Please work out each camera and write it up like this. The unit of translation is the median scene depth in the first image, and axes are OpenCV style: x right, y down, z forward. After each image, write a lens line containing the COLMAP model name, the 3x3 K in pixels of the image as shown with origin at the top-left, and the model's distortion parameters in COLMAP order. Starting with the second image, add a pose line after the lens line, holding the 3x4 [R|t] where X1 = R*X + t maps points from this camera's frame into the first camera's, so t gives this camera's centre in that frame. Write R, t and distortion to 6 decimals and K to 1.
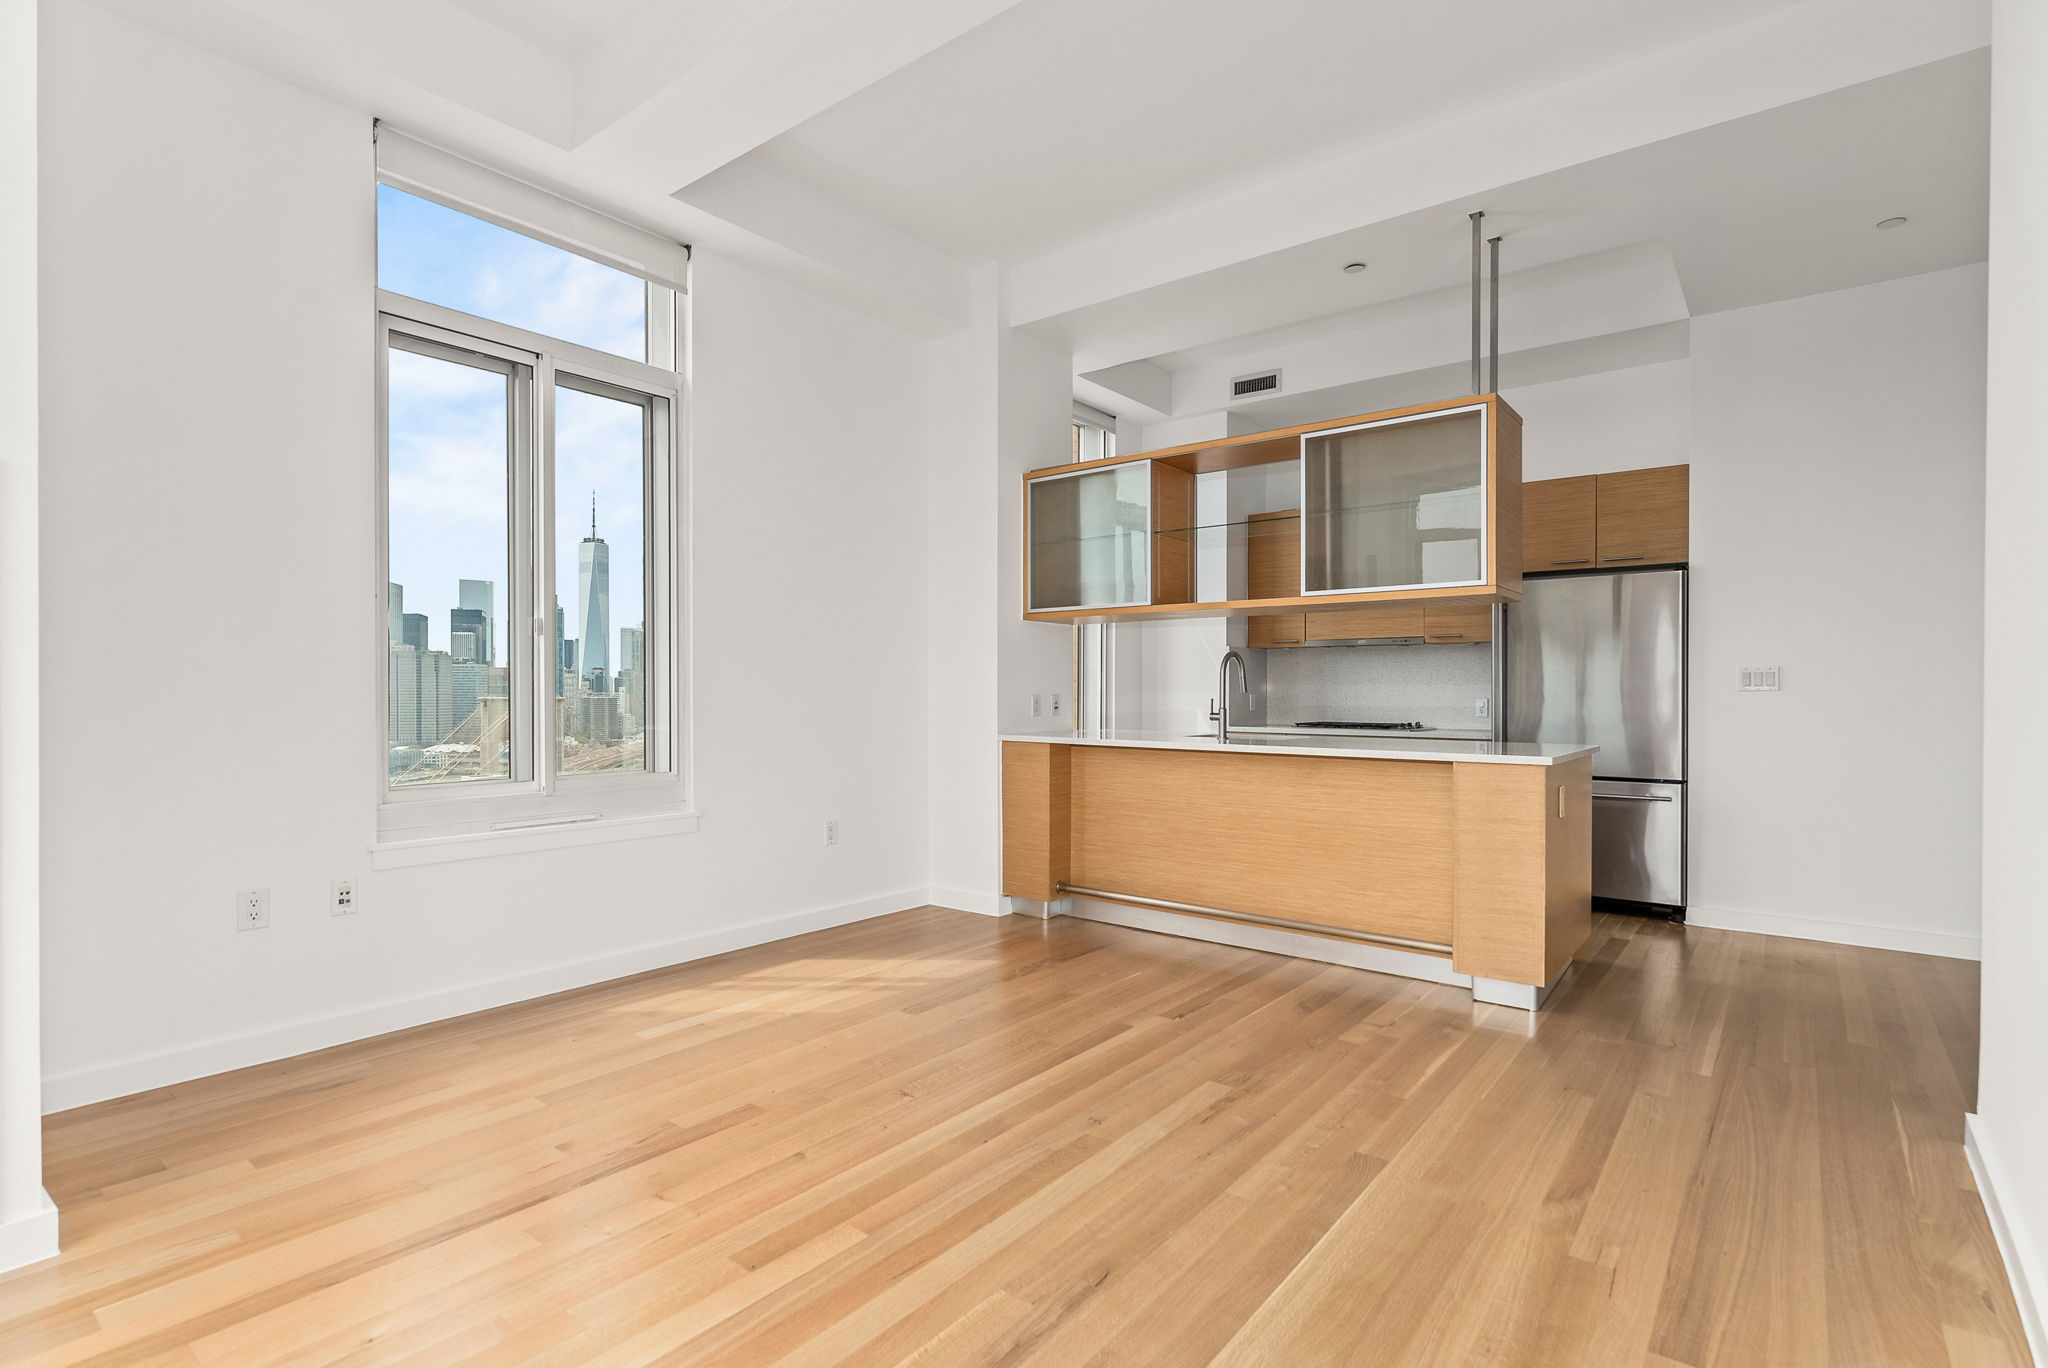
lens RADIAL K [[987.0, 0, 1026.7], [0, 987.0, 690.4], [0, 0, 1]] dist [-0.006398, -0.000773]
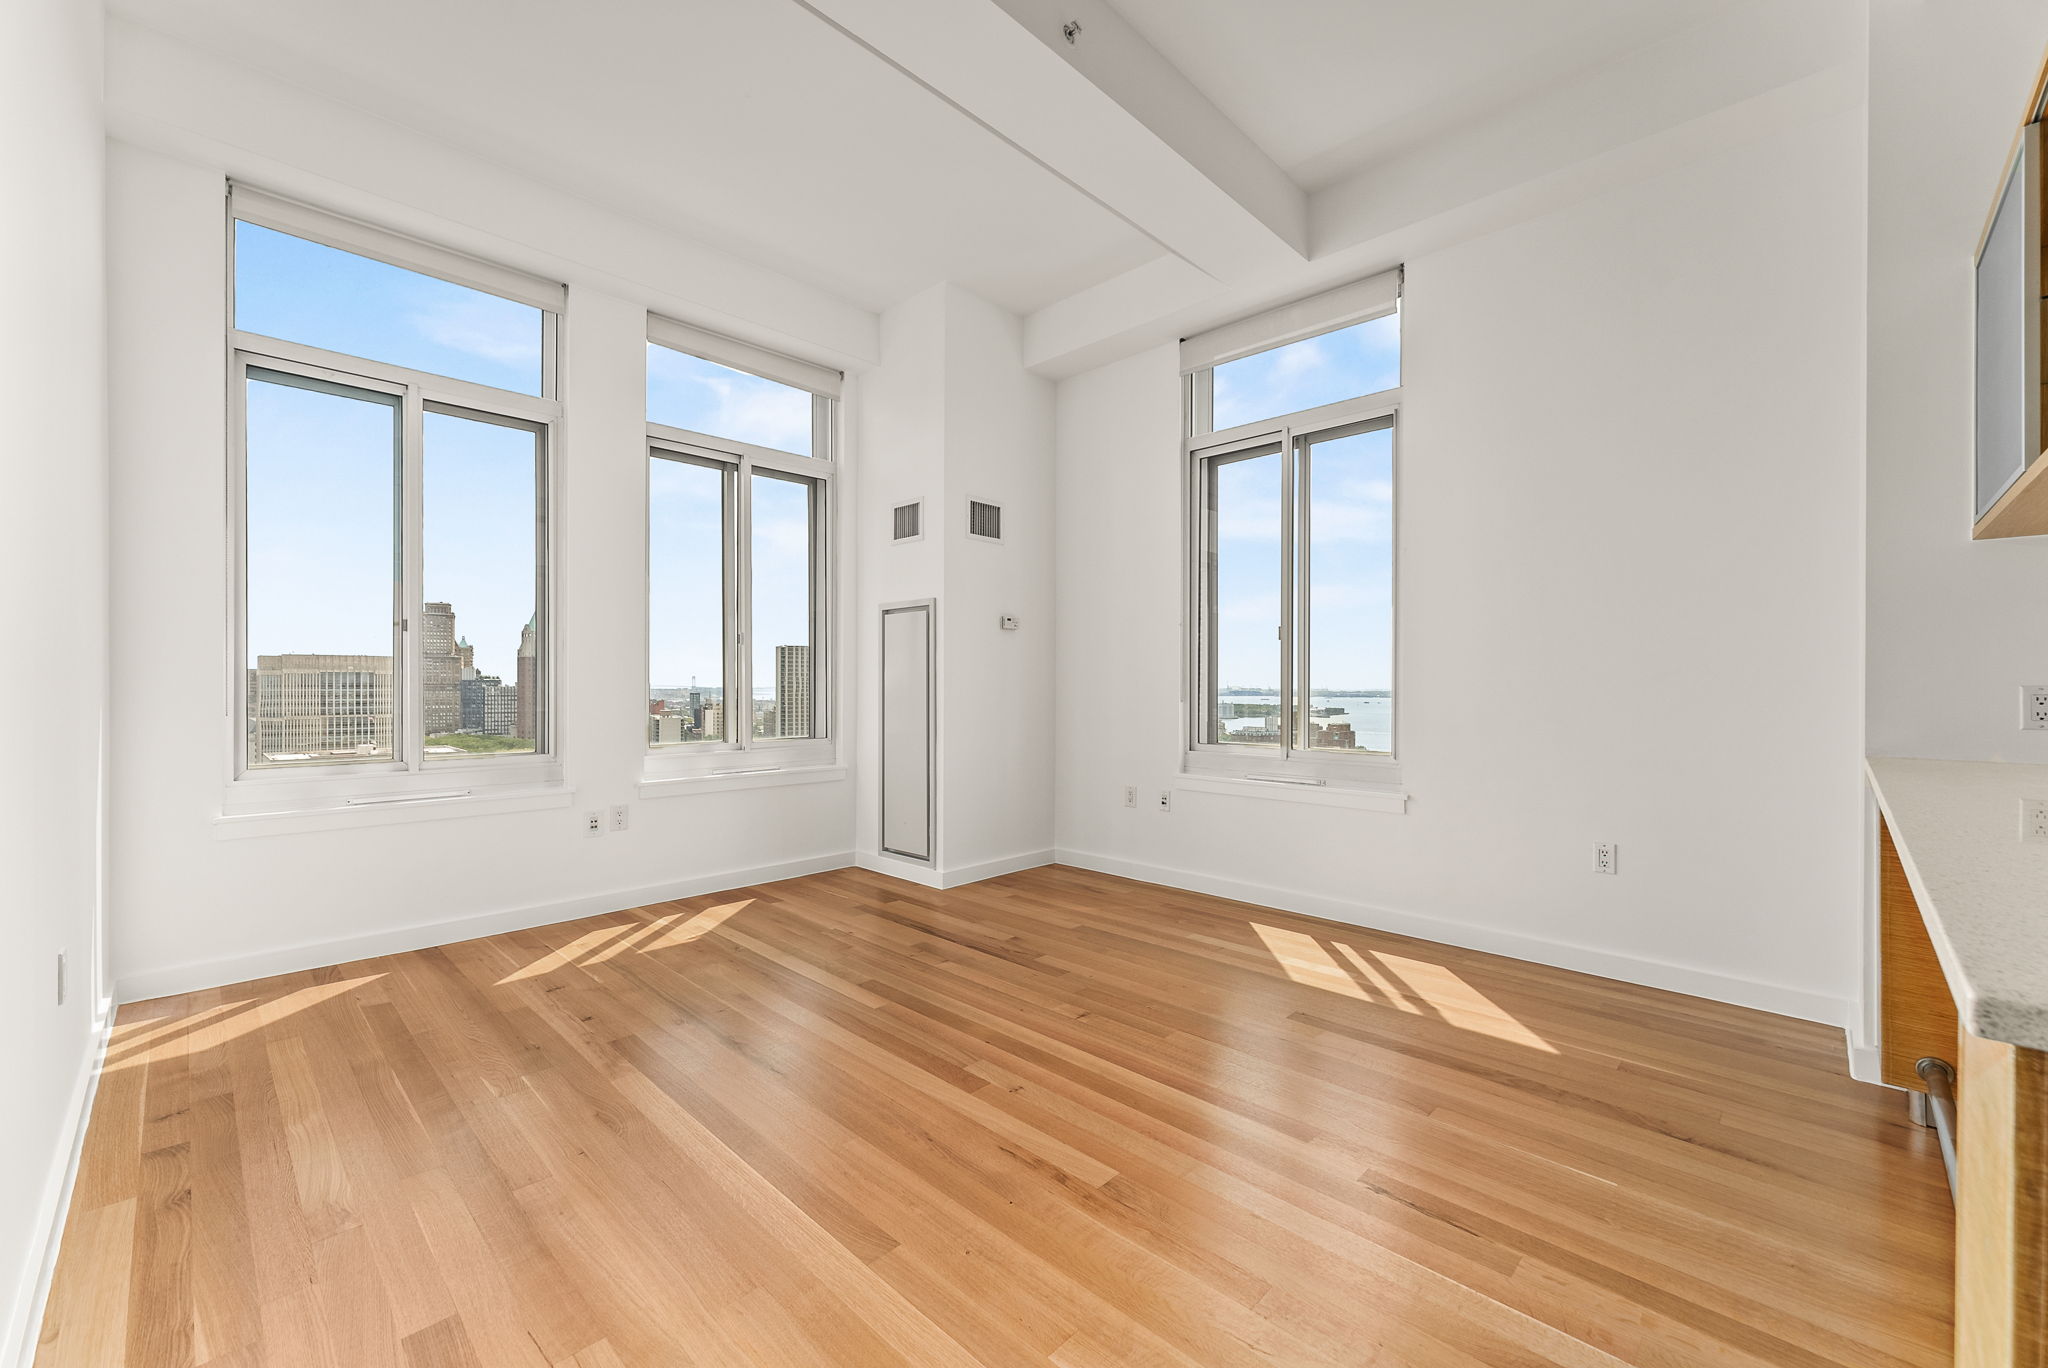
lens RADIAL K [[820.9, 0, 1026.6], [0, 820.9, 688.2], [0, 0, 1]] dist [-0.002153, -0.000142]
pose [[-0.102672, 0.002560, -0.994712, 0.967260], [-0.002803, 0.999992, 0.002863, 0.010416], [0.994711, 0.003082, -0.102664, 1.142103]]
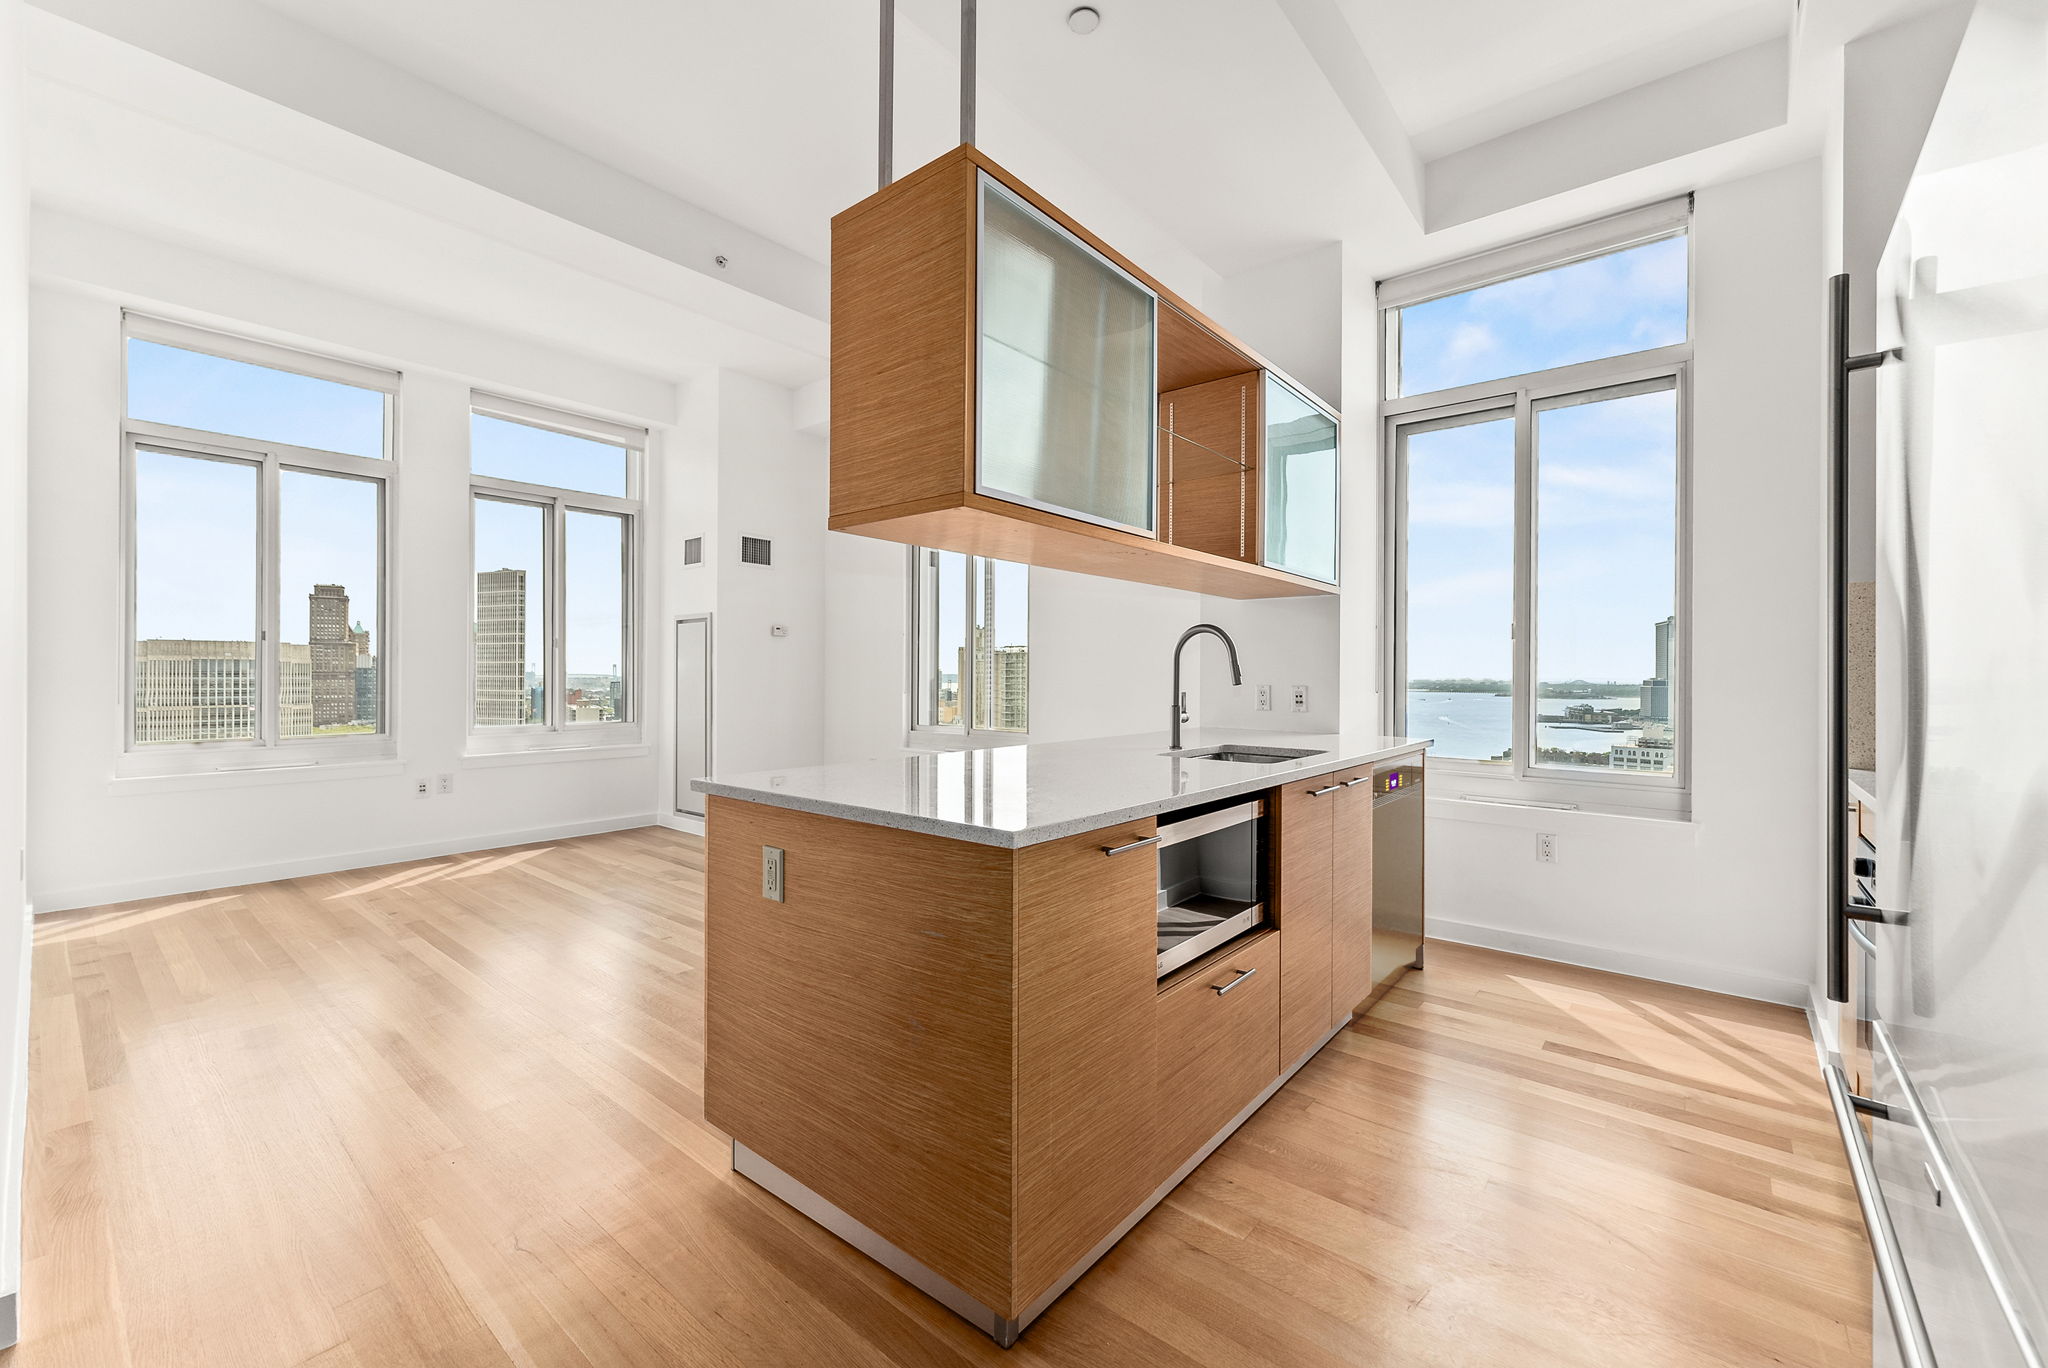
lens RADIAL K [[820.9, 0, 1030.8], [0, 820.9, 675.0], [0, 0, 1]] dist [-0.002153, -0.000142]
pose [[-0.017017, -0.000554, -0.999855, 1.487198], [-0.004433, 0.999990, -0.000478, -0.007808], [0.999845, 0.004424, -0.017019, 1.689269]]
